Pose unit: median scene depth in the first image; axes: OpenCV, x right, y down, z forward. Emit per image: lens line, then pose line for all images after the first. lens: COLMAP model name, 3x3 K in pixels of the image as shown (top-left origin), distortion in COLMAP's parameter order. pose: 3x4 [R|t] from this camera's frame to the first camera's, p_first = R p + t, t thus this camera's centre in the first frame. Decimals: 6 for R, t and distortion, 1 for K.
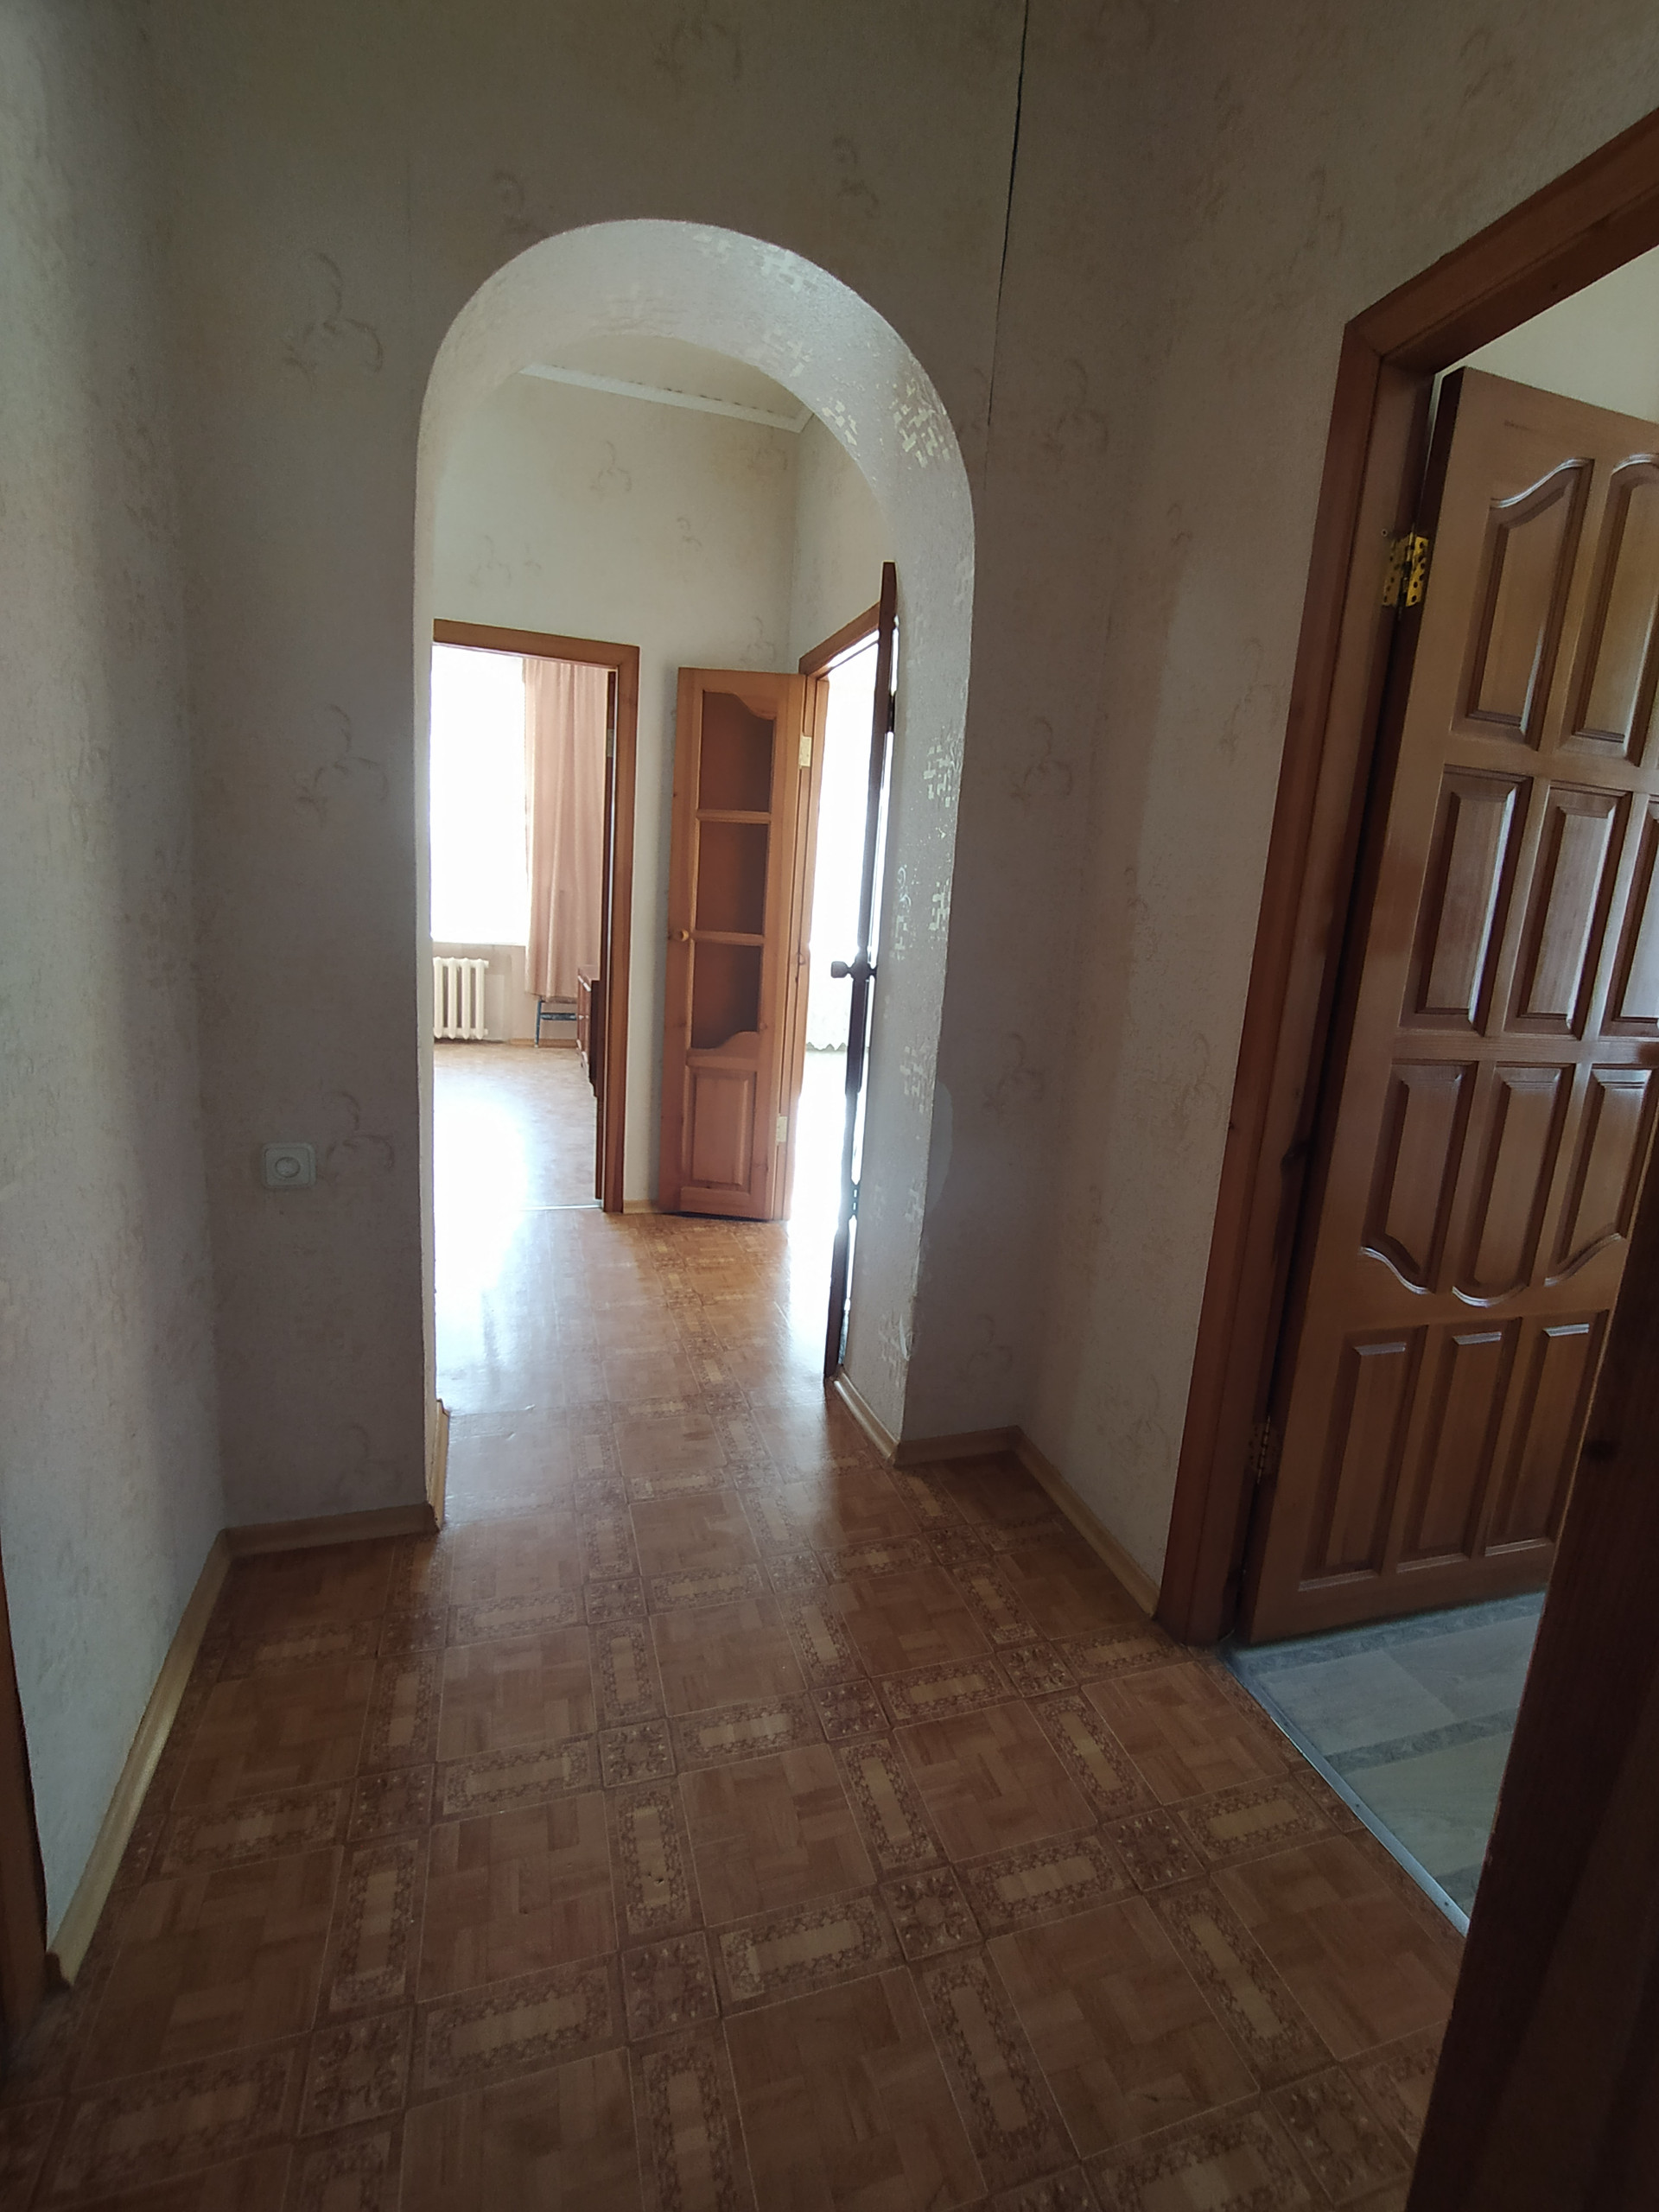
lens RADIAL K [[1007.6, 0, 826.5], [0, 1007.6, 1099.3], [0, 0, 1]] dist [-0.008028, 0.005475]
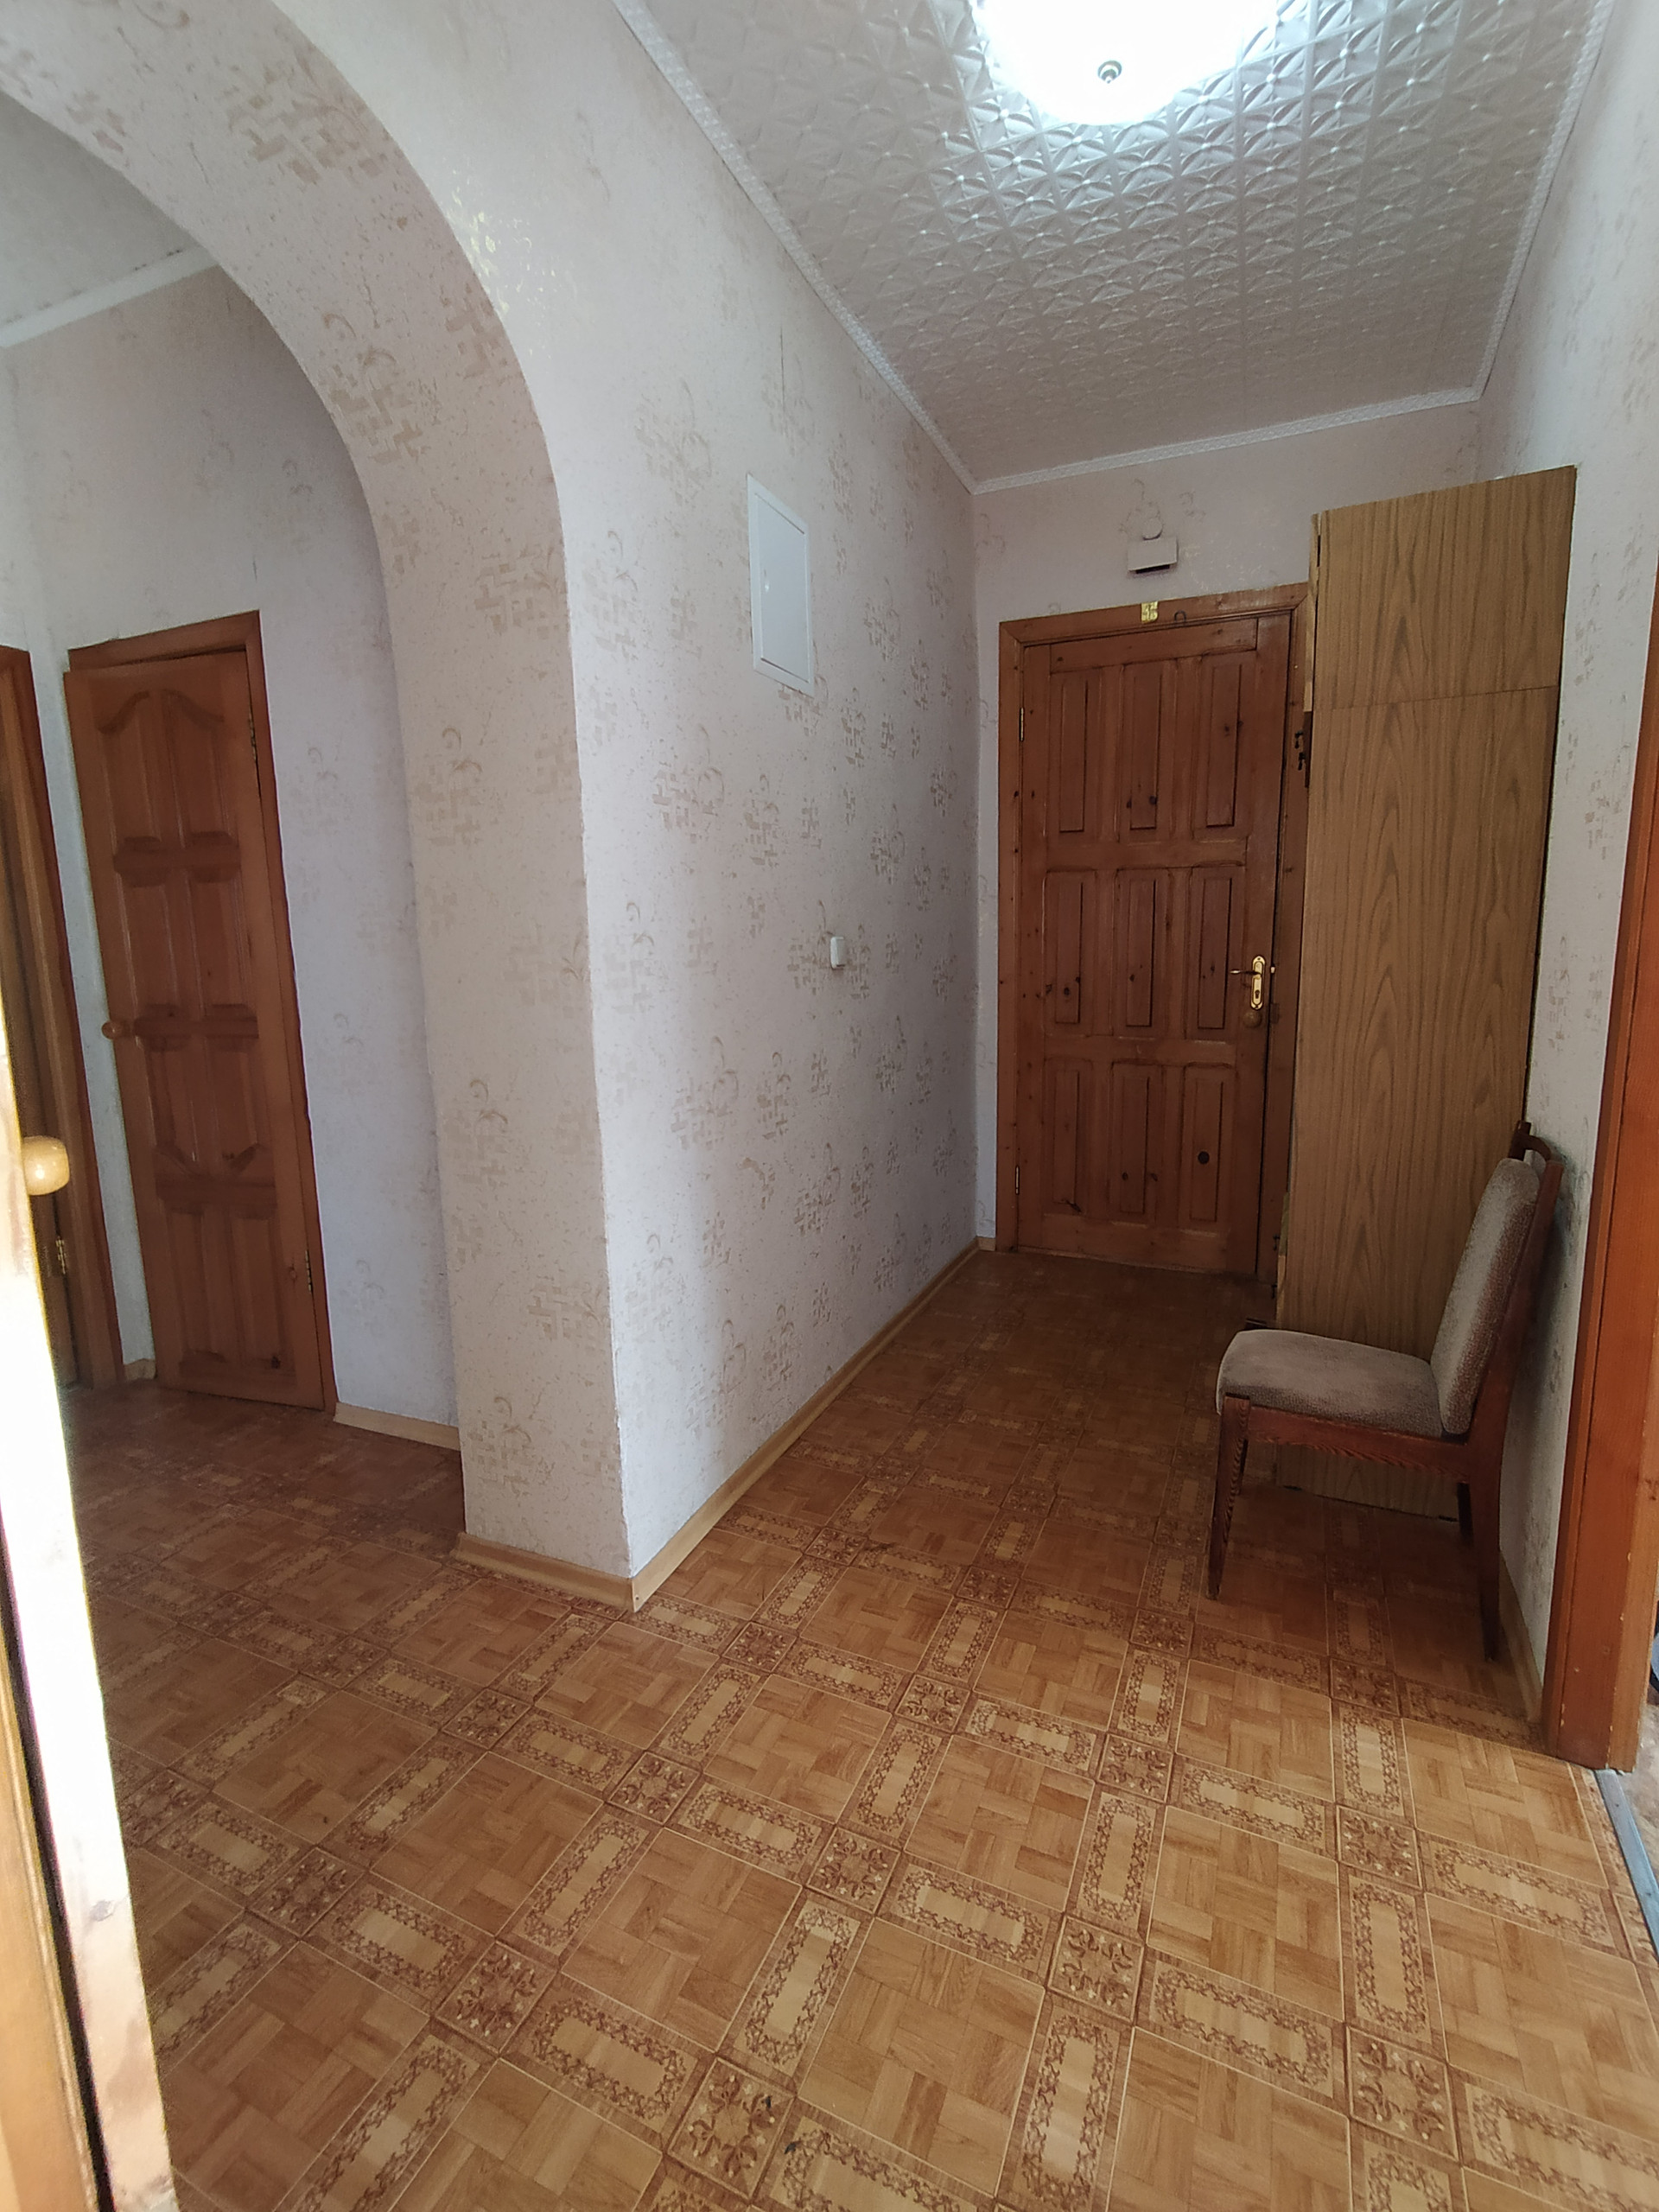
lens RADIAL K [[1007.6, 0, 831.3], [0, 1007.6, 1097.7], [0, 0, 1]] dist [-0.008028, 0.005475]
pose [[-0.667213, 0.056589, -0.742715, 0.640488], [-0.190832, 0.950845, 0.243879, -0.238129], [0.720007, 0.304453, -0.623617, 1.356592]]
